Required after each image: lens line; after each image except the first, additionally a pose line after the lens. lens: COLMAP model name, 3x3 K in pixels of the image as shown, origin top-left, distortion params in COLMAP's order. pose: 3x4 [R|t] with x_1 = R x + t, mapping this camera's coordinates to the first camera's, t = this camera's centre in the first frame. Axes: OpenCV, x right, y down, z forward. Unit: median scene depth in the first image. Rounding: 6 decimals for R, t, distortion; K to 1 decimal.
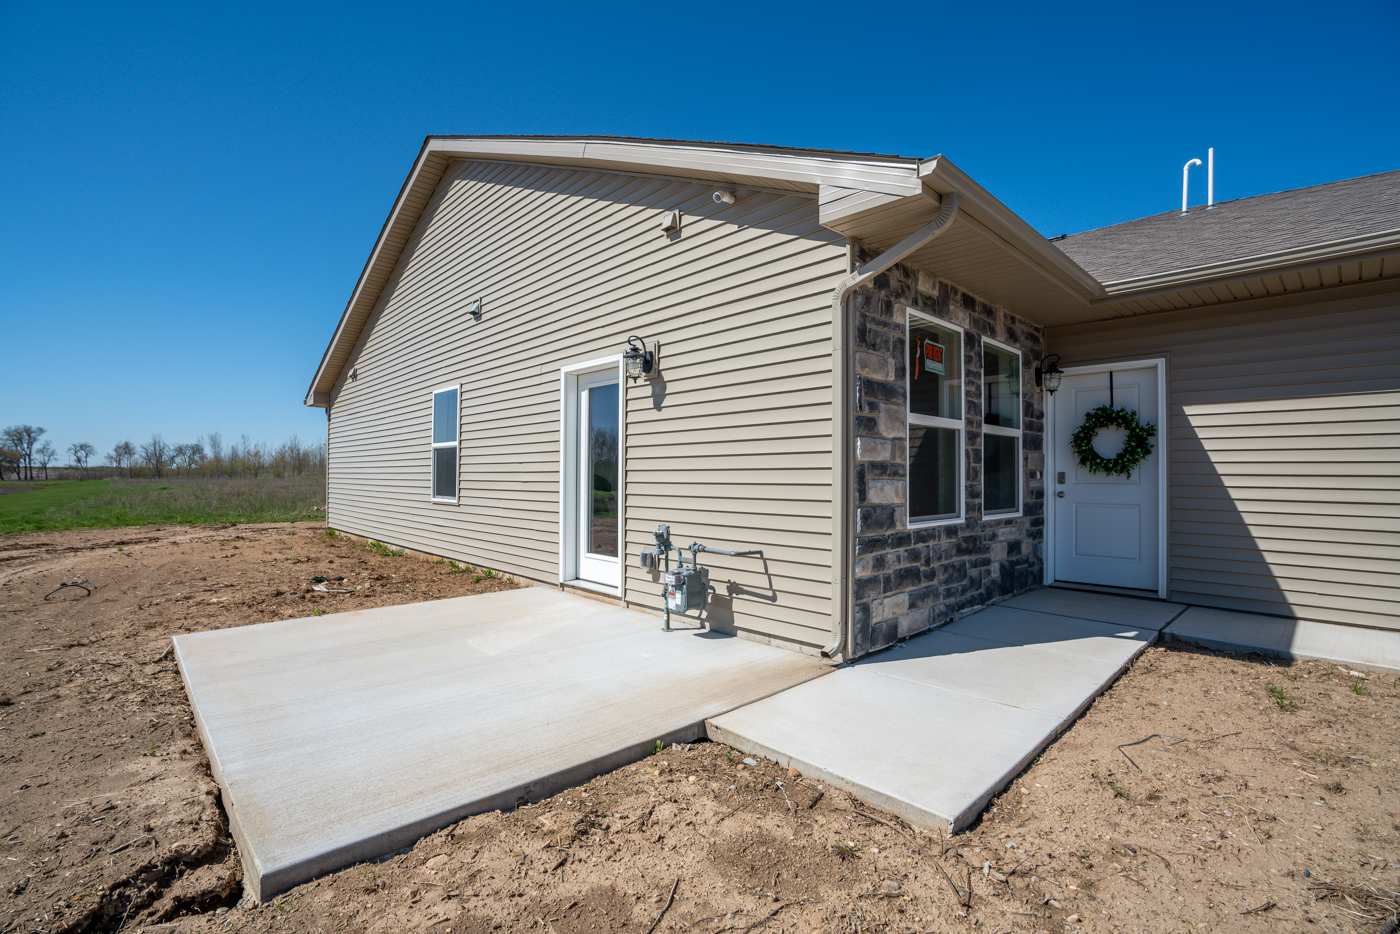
lens RADIAL K [[642.1, 0, 698.4], [0, 642.1, 465.2], [0, 0, 1]] dist [-0.013908, 0.004415]
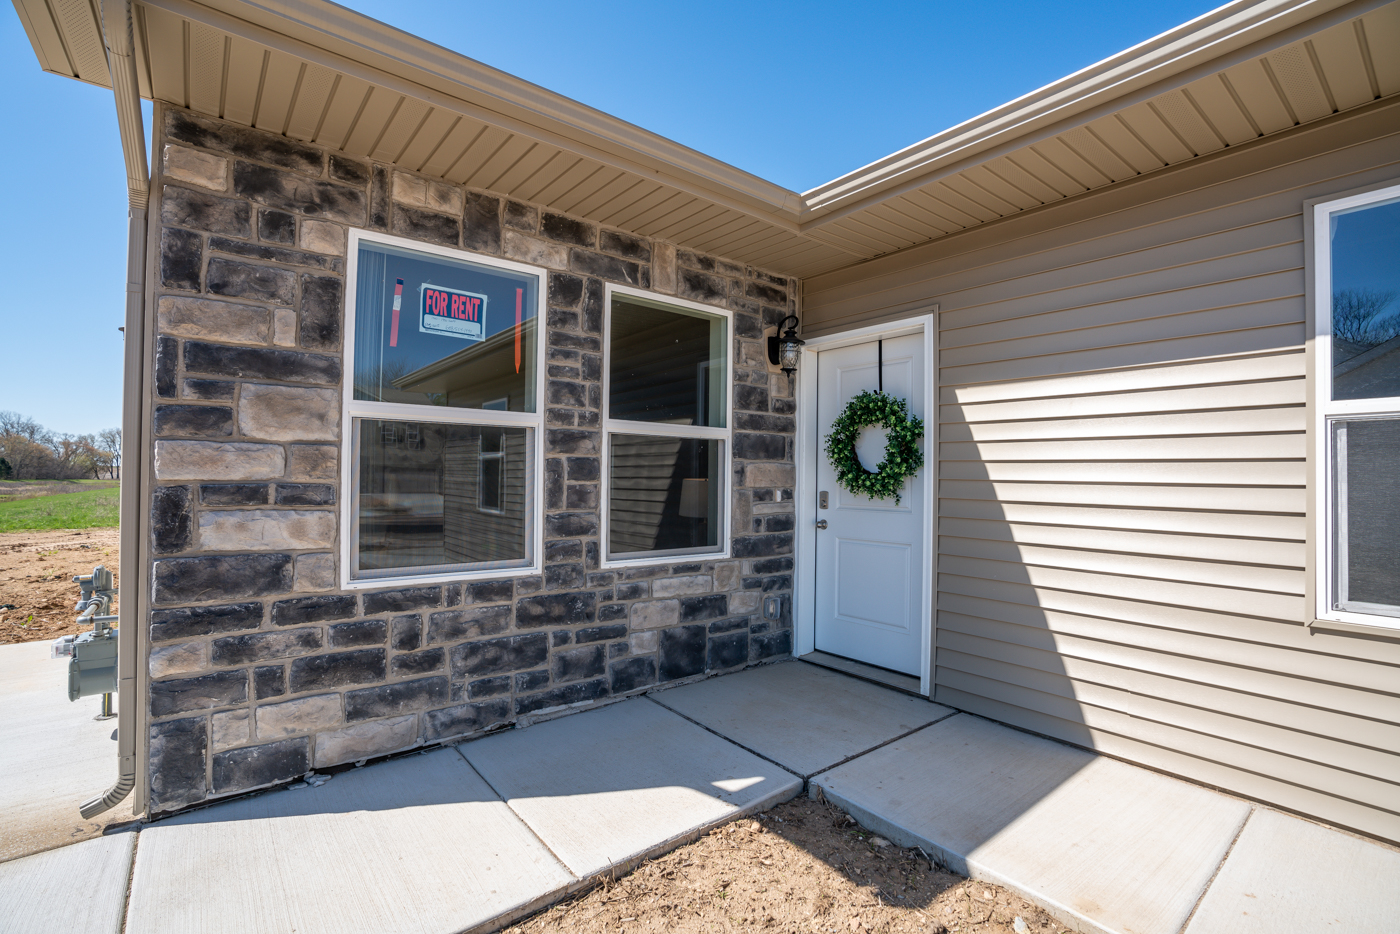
lens RADIAL K [[642.1, 0, 735.2], [0, 642.1, 469.8], [0, 0, 1]] dist [-0.013908, 0.004415]
pose [[0.993159, 0.006039, -0.116611, 0.614162], [-0.005558, 0.999975, 0.004449, -0.015963], [0.116635, -0.003770, 0.993168, 0.350219]]
